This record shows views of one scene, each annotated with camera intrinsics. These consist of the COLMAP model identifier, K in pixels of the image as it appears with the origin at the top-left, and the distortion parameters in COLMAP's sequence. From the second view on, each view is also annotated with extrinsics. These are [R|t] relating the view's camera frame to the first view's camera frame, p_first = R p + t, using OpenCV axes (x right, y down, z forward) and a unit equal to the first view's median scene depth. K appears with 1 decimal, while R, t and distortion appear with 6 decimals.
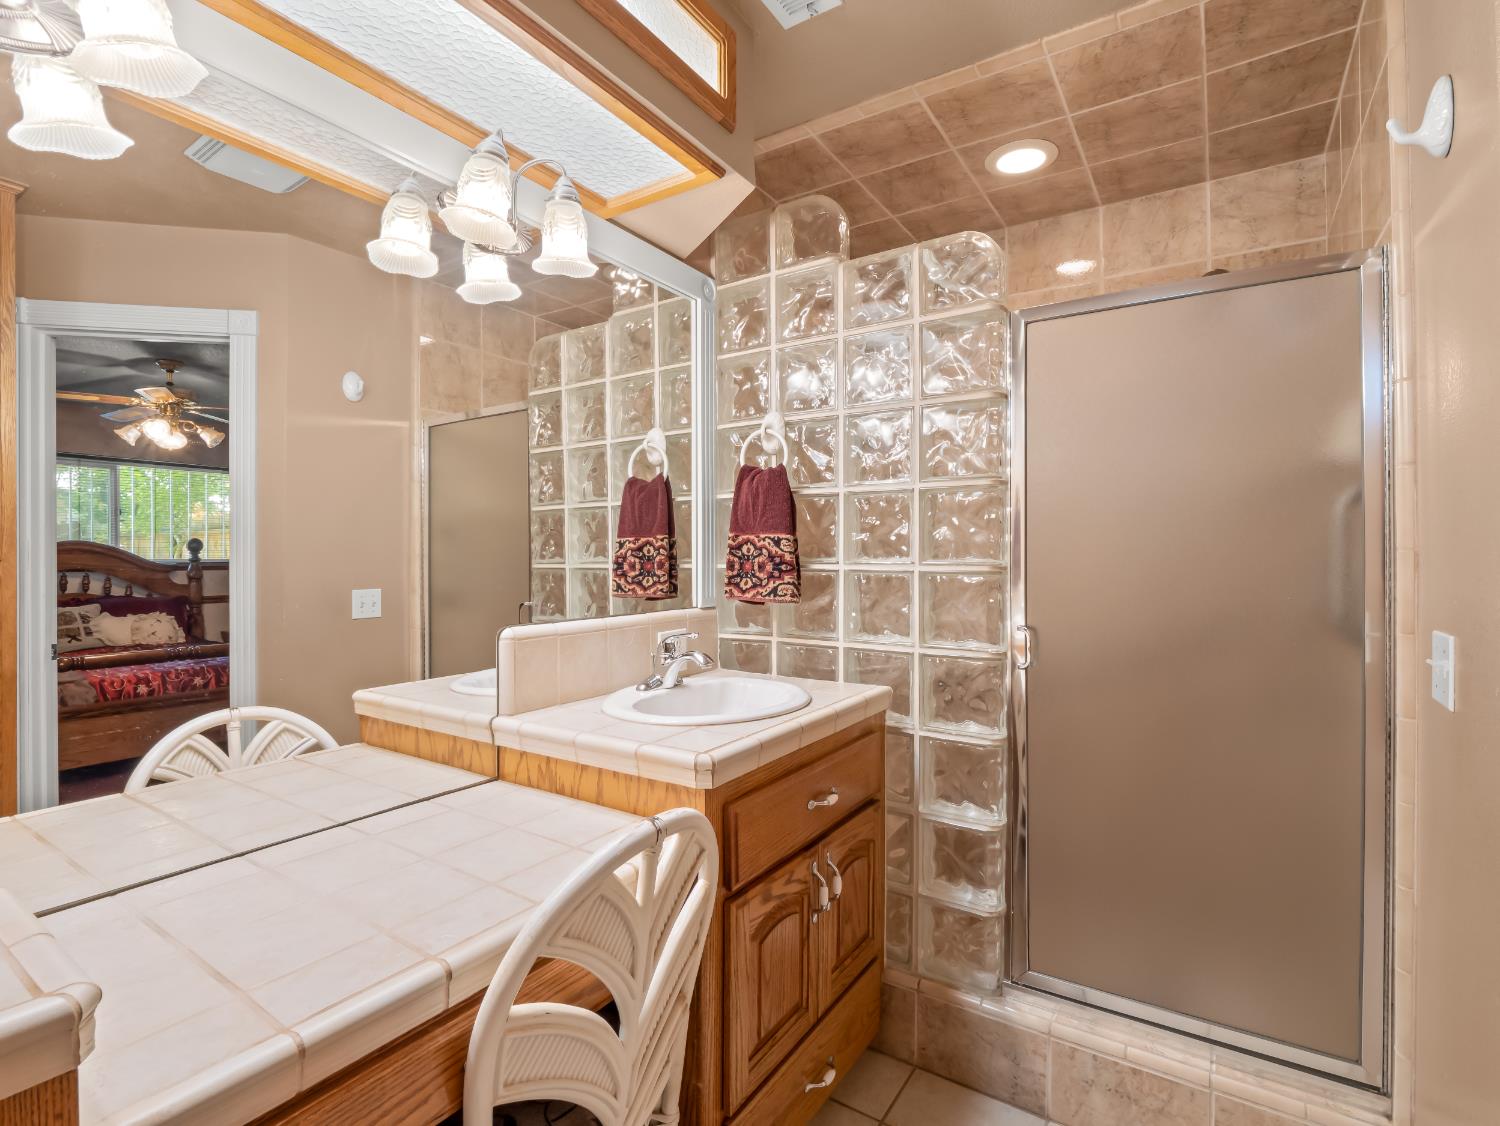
lens RADIAL K [[719.2, 0, 741.7], [0, 719.2, 562.4], [0, 0, 1]] dist [-0.025129, -0.000317]
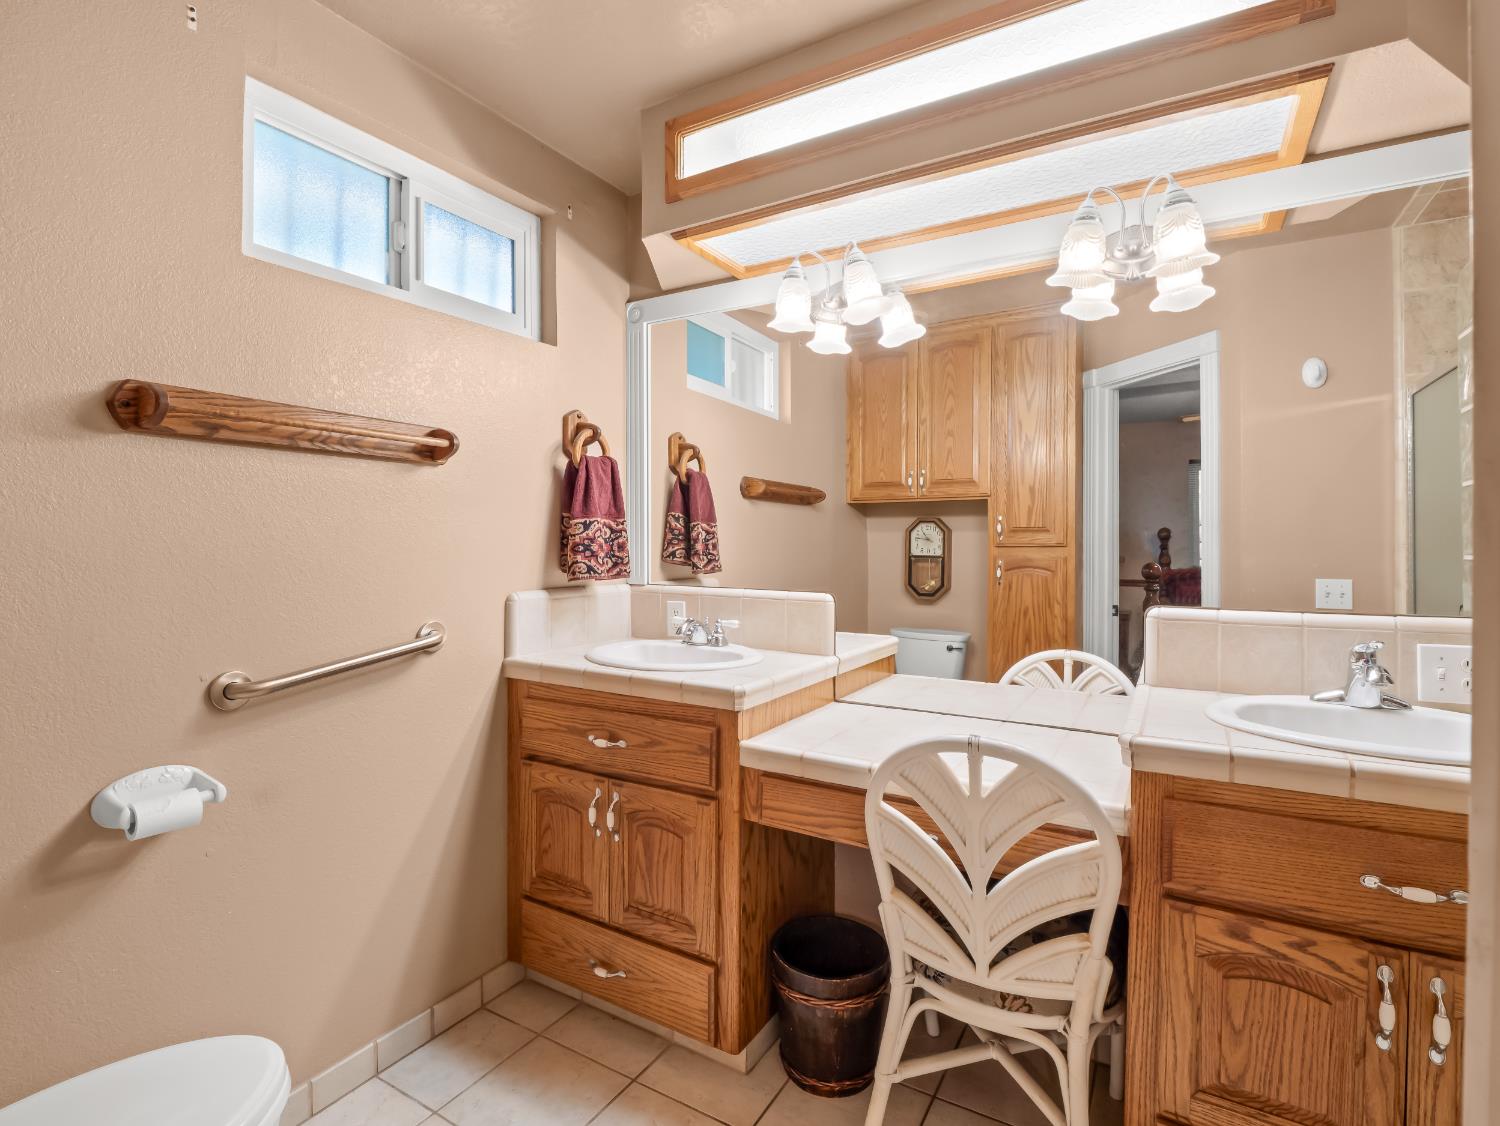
lens RADIAL K [[719.2, 0, 741.7], [0, 719.2, 562.4], [0, 0, 1]] dist [-0.025129, -0.000317]
pose [[0.053461, 0.030335, -0.998109, 0.671350], [-0.015685, 0.999441, 0.029536, -0.000411], [0.998447, 0.014076, 0.053907, 0.271632]]
